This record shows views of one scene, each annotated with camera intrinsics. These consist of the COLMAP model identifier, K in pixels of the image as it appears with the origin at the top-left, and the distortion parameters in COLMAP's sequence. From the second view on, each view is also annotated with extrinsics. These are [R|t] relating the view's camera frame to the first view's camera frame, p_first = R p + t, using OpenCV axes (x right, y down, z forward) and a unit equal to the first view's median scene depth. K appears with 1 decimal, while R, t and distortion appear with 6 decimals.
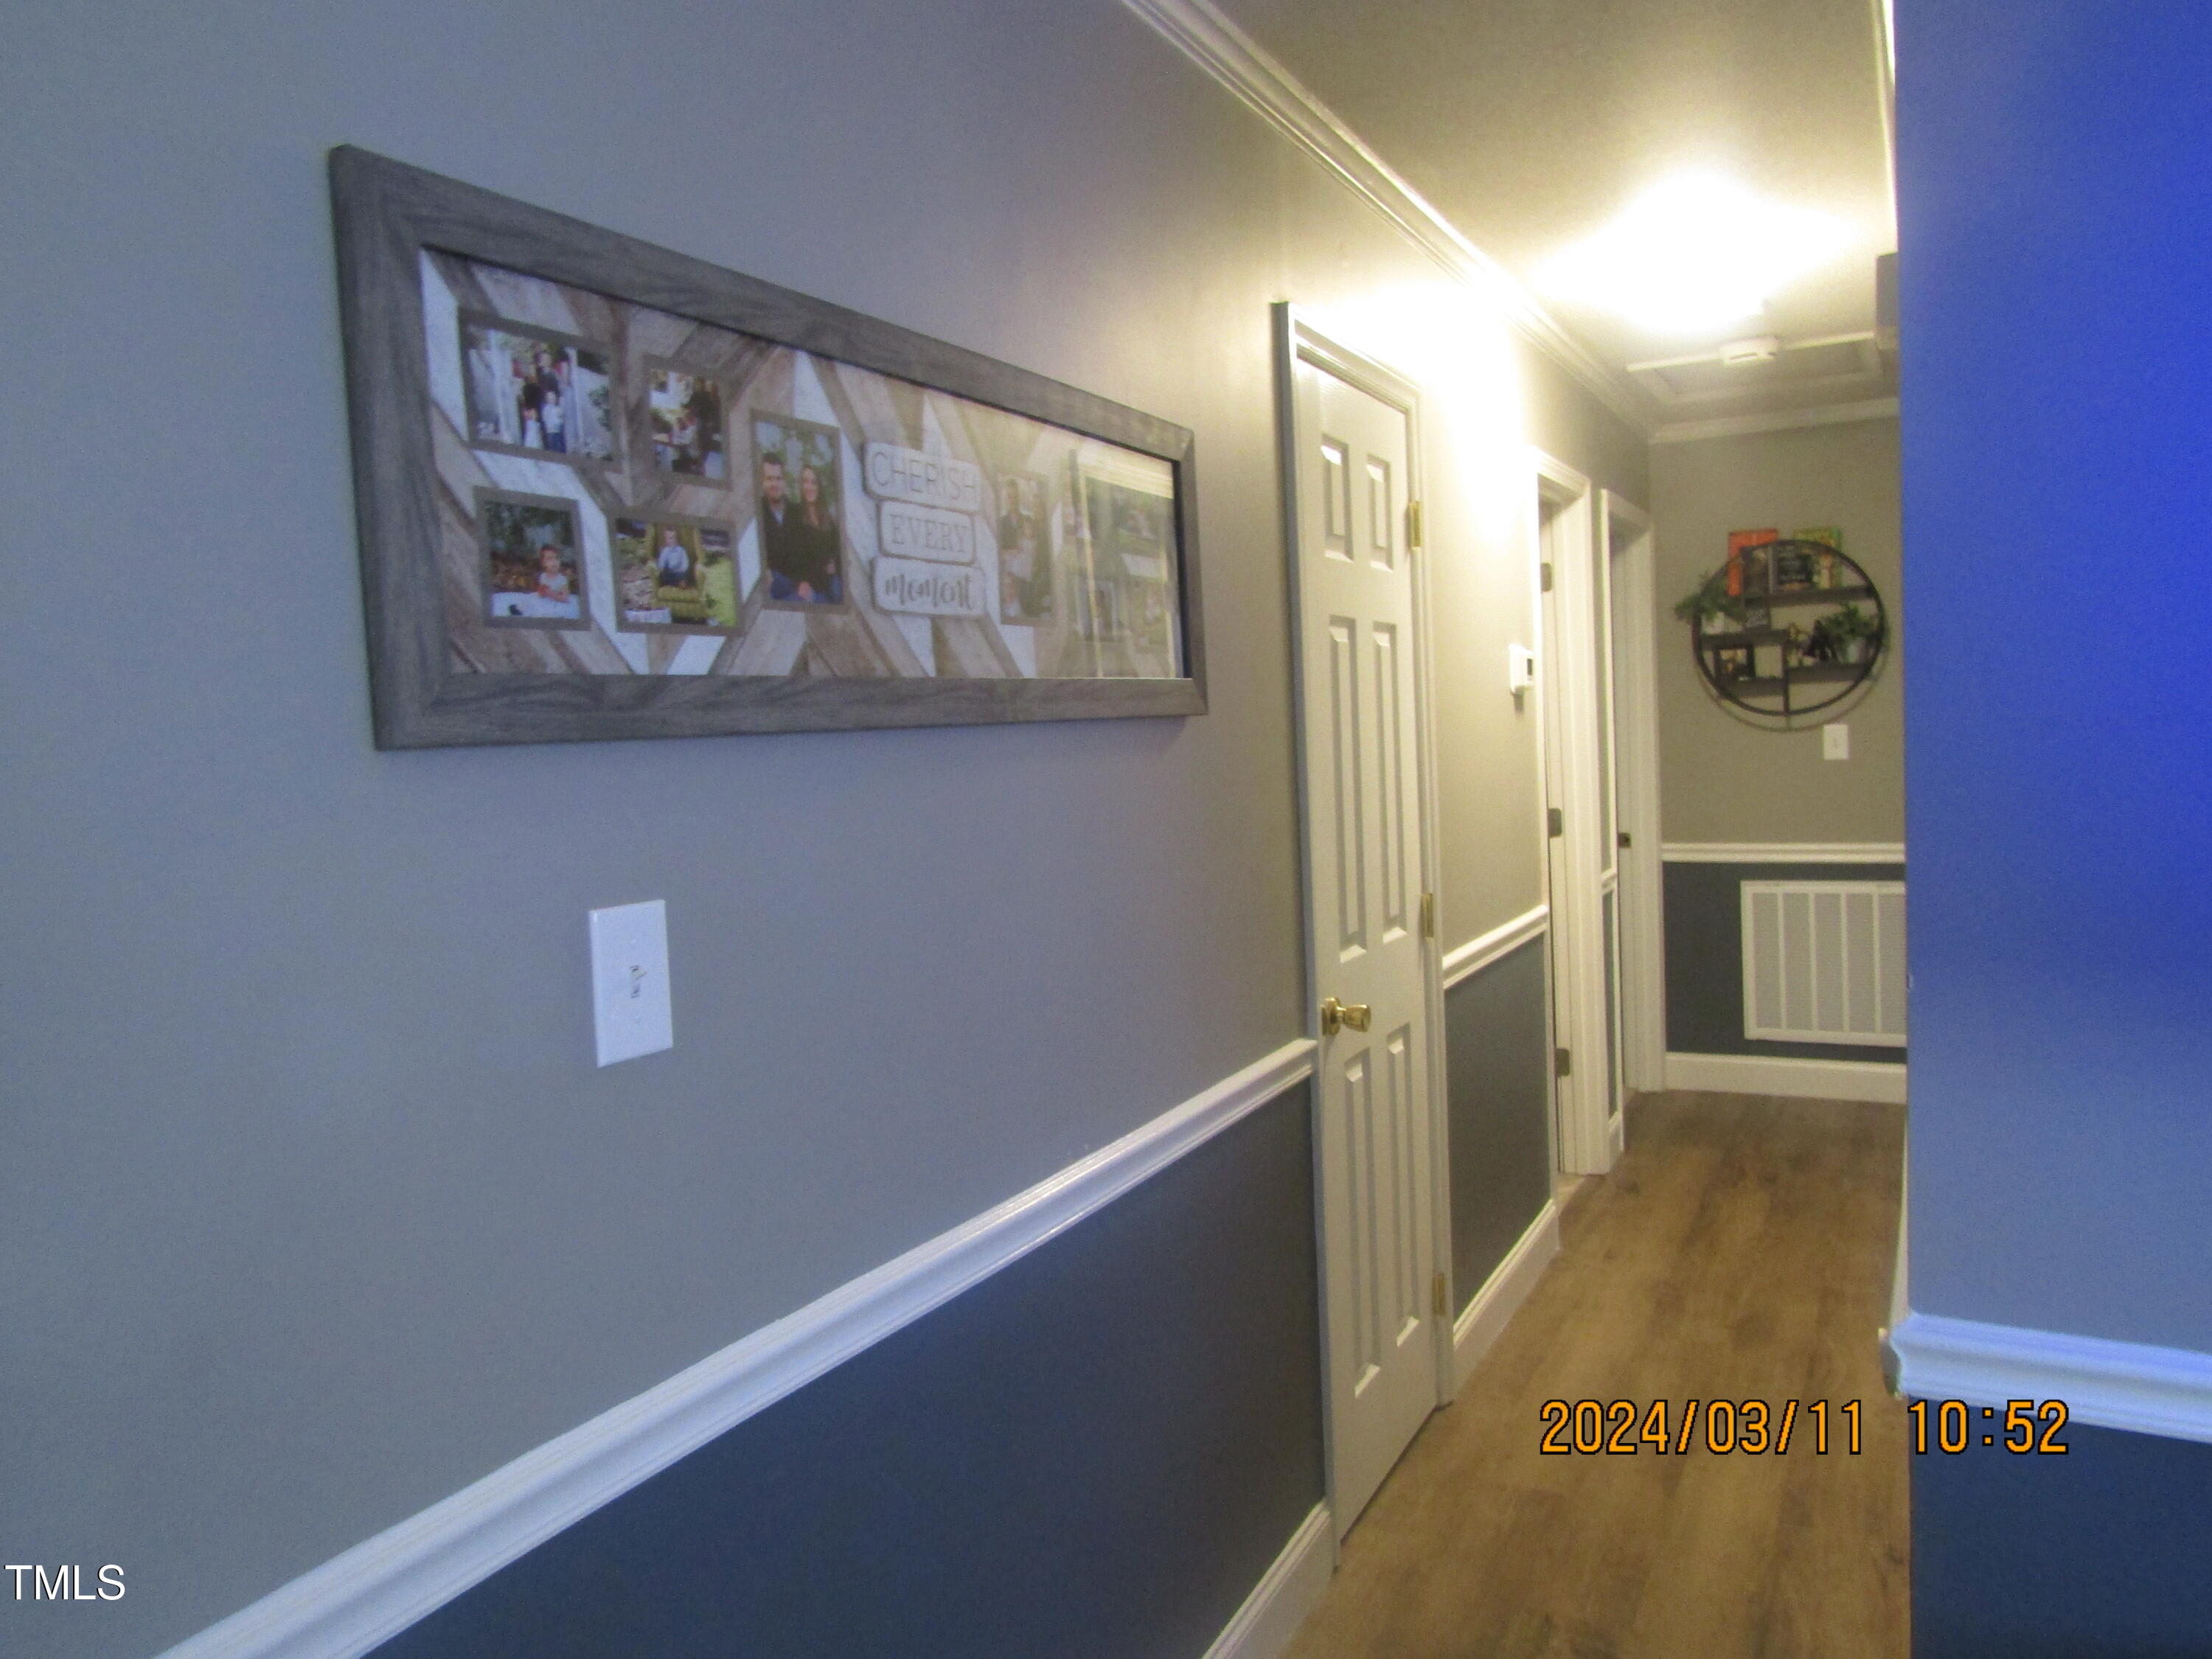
lens RADIAL K [[1473.1, 0, 1118.2], [0, 1473.1, 827.3], [0, 0, 1]] dist [-0.047366, 0.032282]
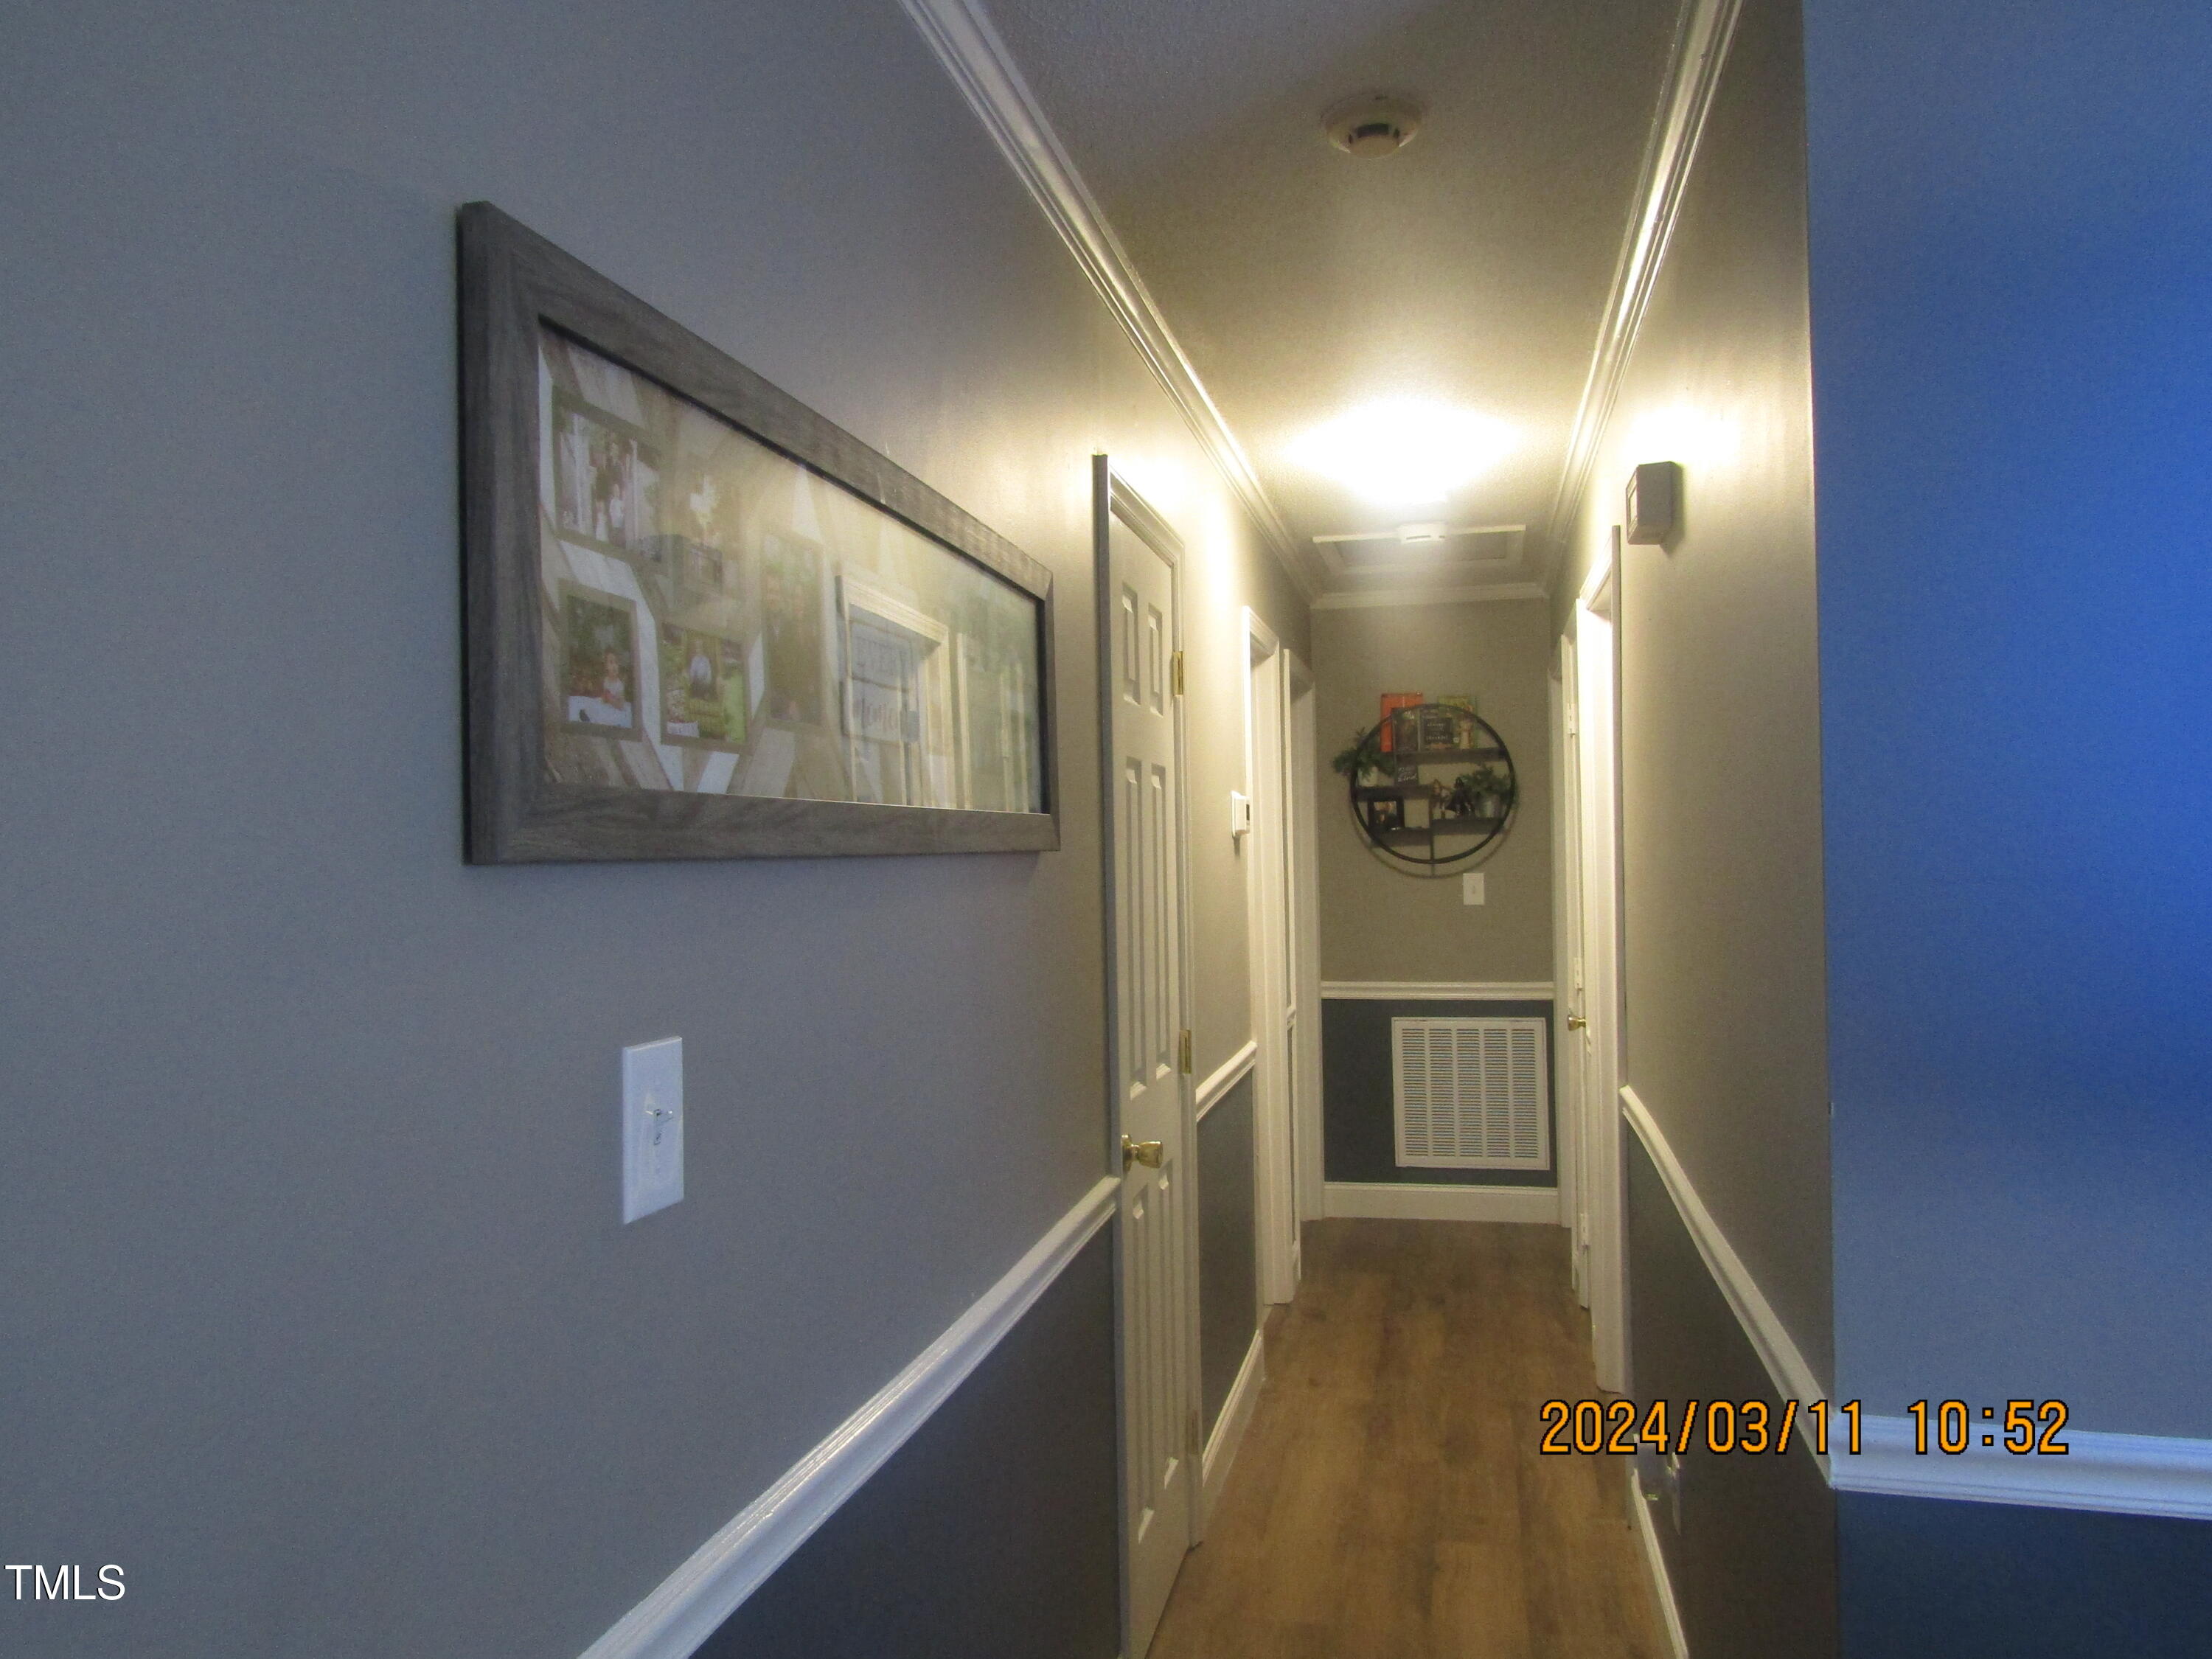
lens RADIAL K [[1473.1, 0, 1118.2], [0, 1473.1, 827.3], [0, 0, 1]] dist [-0.047366, 0.032282]
pose [[0.965629, 0.031689, 0.257985, -0.118407], [-0.007691, 0.995589, -0.093507, 0.001184], [-0.259811, 0.088309, 0.961613, 0.015972]]
